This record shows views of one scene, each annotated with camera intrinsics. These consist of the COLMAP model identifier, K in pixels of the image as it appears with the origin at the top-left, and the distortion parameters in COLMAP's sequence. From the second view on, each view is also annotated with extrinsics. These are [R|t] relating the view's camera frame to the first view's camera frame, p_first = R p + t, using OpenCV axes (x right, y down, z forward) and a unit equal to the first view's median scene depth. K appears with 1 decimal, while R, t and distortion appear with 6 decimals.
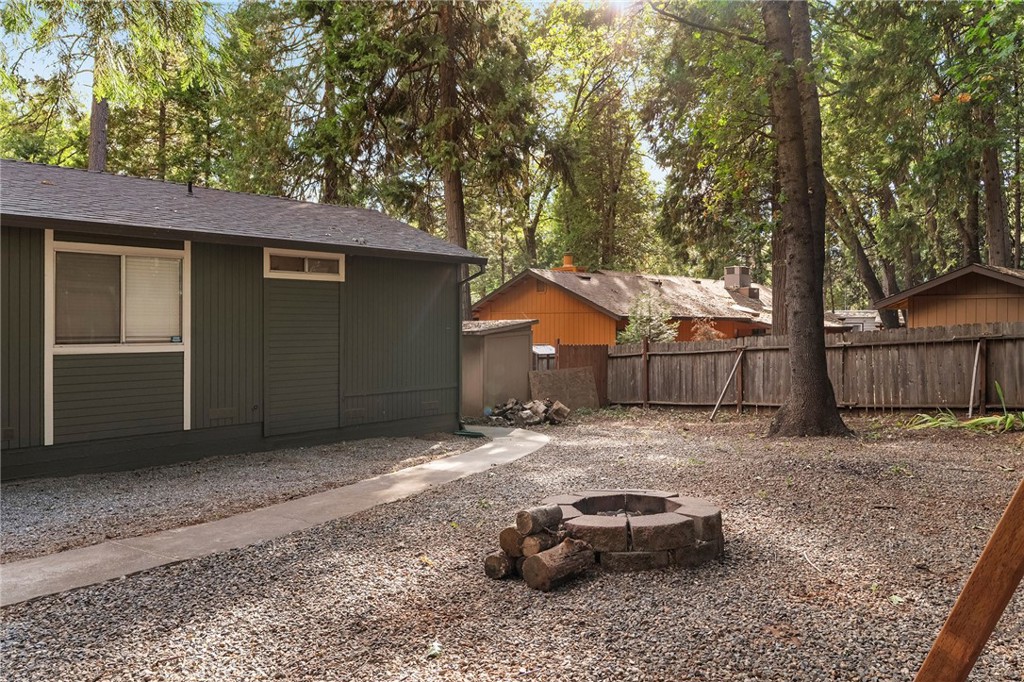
lens RADIAL K [[663.8, 0, 512.5], [0, 663.8, 334.5], [0, 0, 1]] dist [0.038508, -0.000865]
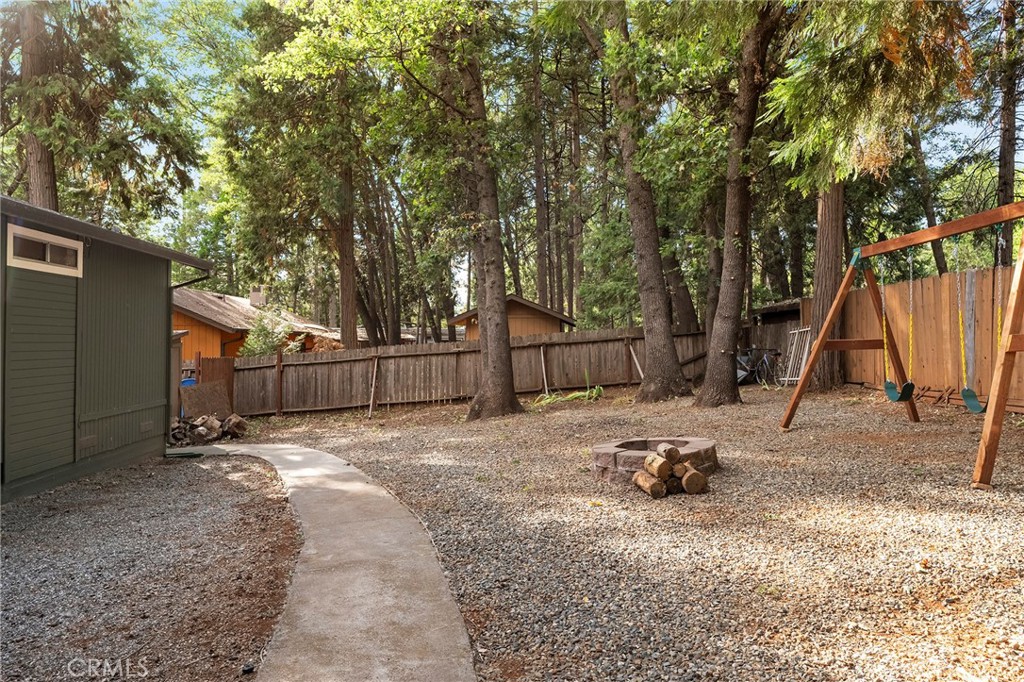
lens RADIAL K [[611.4, 0, 510.8], [0, 611.4, 341.3], [0, 0, 1]] dist [0.013062, -0.002332]
pose [[0.701280, -0.007073, 0.712851, -0.247286], [0.017818, 0.999812, -0.007609, 0.006696], [-0.712663, 0.018037, 0.701274, 0.070204]]
